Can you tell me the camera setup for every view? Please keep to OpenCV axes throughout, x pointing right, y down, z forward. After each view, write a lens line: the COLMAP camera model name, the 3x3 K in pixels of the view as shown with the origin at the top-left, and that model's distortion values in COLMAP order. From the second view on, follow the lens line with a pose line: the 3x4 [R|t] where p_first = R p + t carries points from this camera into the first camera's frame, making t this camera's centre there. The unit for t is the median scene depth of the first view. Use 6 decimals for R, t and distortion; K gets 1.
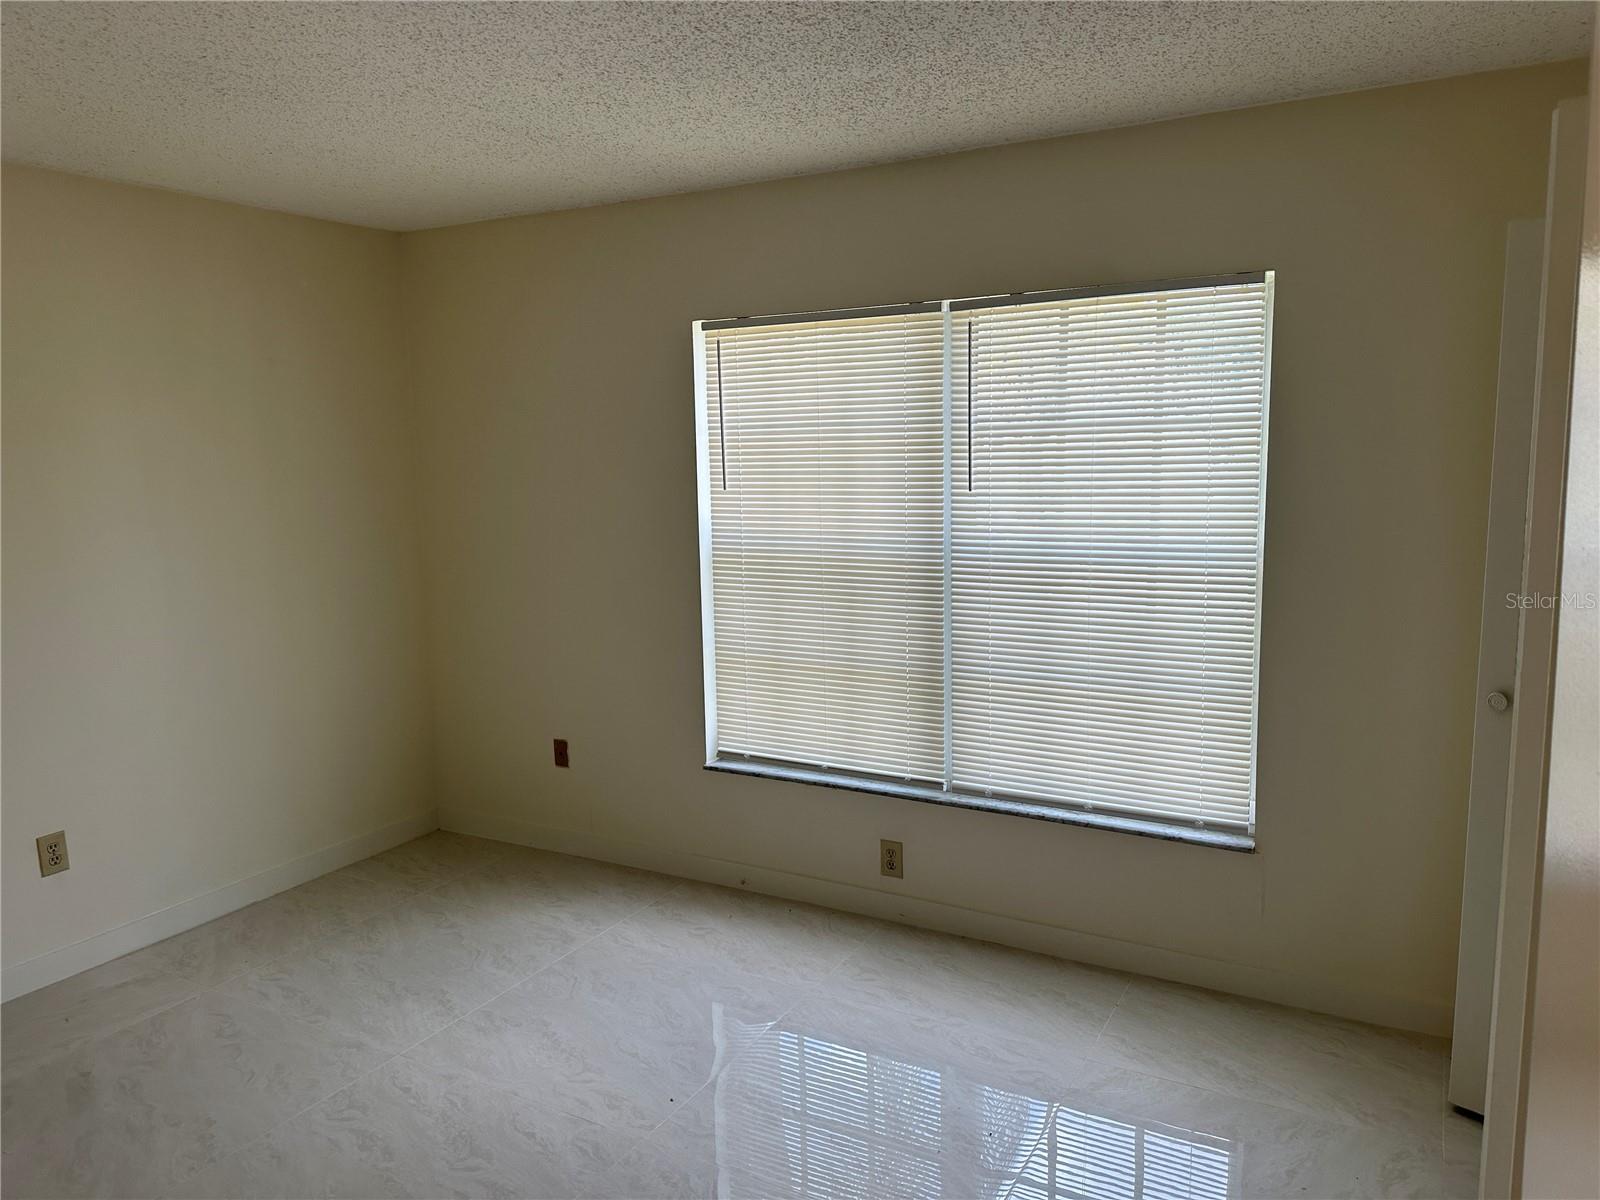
lens RADIAL K [[1116.0, 0, 804.2], [0, 1116.0, 599.7], [0, 0, 1]] dist [-0.002064, -0.003279]
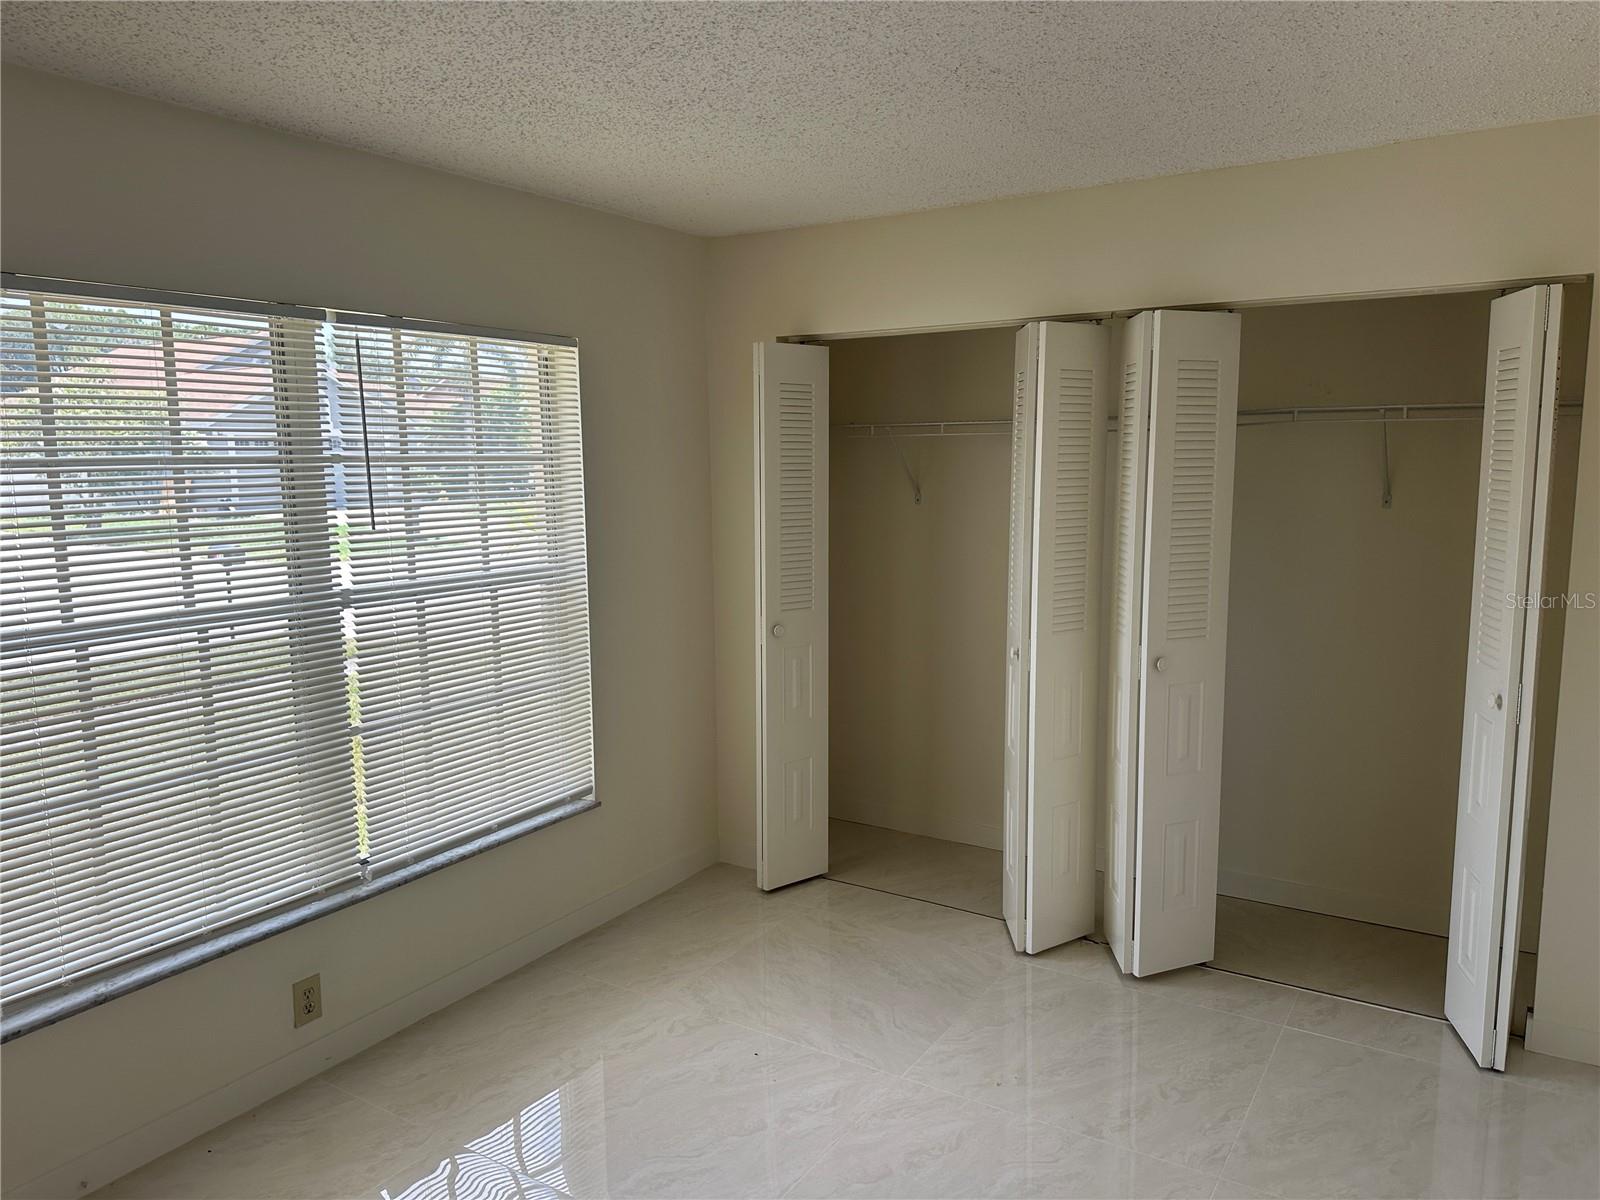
lens RADIAL K [[1116.0, 0, 804.2], [0, 1116.0, 599.7], [0, 0, 1]] dist [-0.002064, -0.003279]
pose [[0.026262, -0.104948, 0.994131, -0.731848], [0.158040, 0.982403, 0.099535, -0.076382], [-0.987083, 0.154499, 0.042386, 0.637847]]
